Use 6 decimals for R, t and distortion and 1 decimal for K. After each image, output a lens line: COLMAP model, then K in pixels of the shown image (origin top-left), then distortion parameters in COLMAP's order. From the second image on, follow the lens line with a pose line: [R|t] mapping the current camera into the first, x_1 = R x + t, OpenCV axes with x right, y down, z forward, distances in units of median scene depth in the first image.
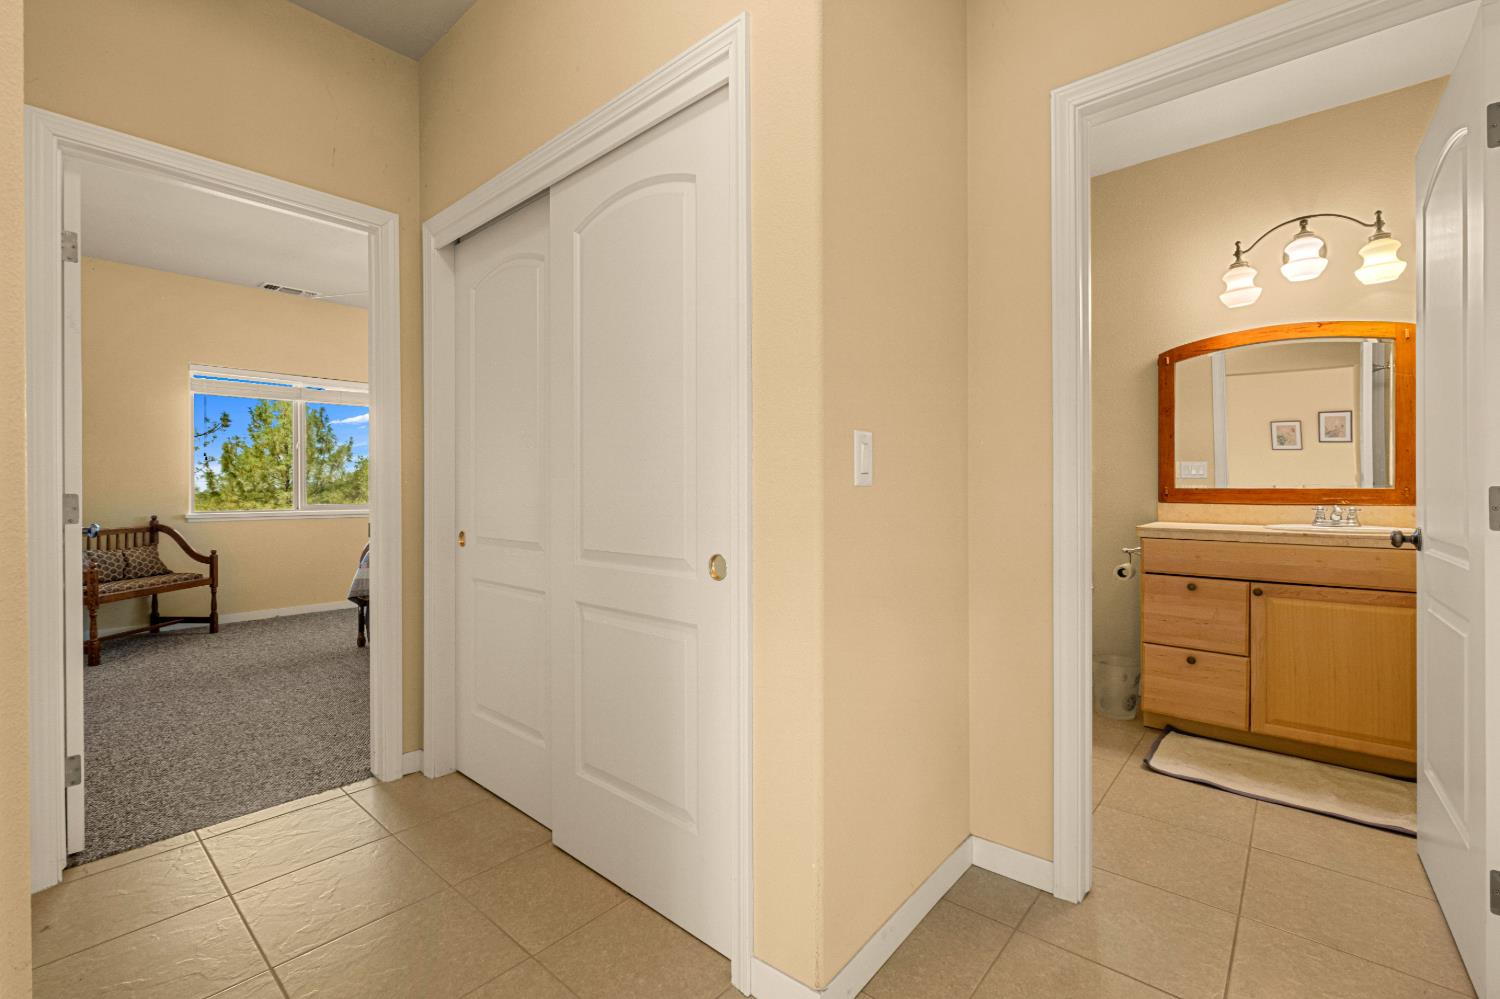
lens RADIAL K [[644.3, 0, 746.9], [0, 644.3, 491.1], [0, 0, 1]] dist [-0.005008, -0.000987]
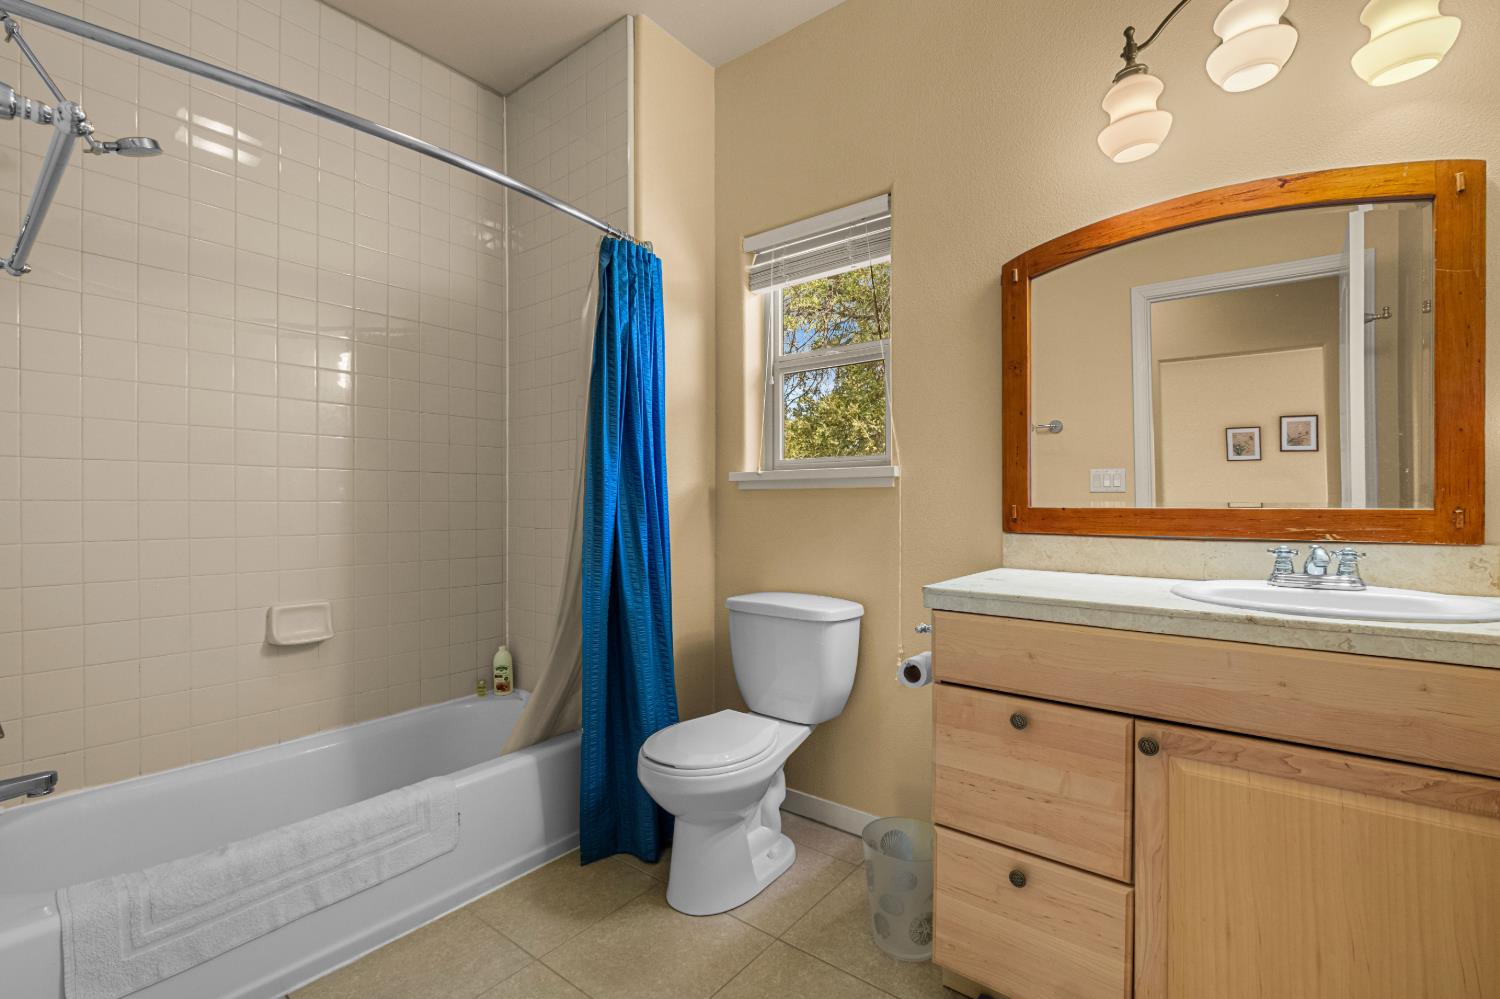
lens RADIAL K [[644.3, 0, 760.9], [0, 644.3, 505.9], [0, 0, 1]] dist [-0.005008, -0.000987]
pose [[0.998828, 0.001480, 0.048369, 0.467227], [-0.001386, 0.999997, -0.001968, -0.005325], [-0.048372, 0.001899, 0.998828, 0.525396]]
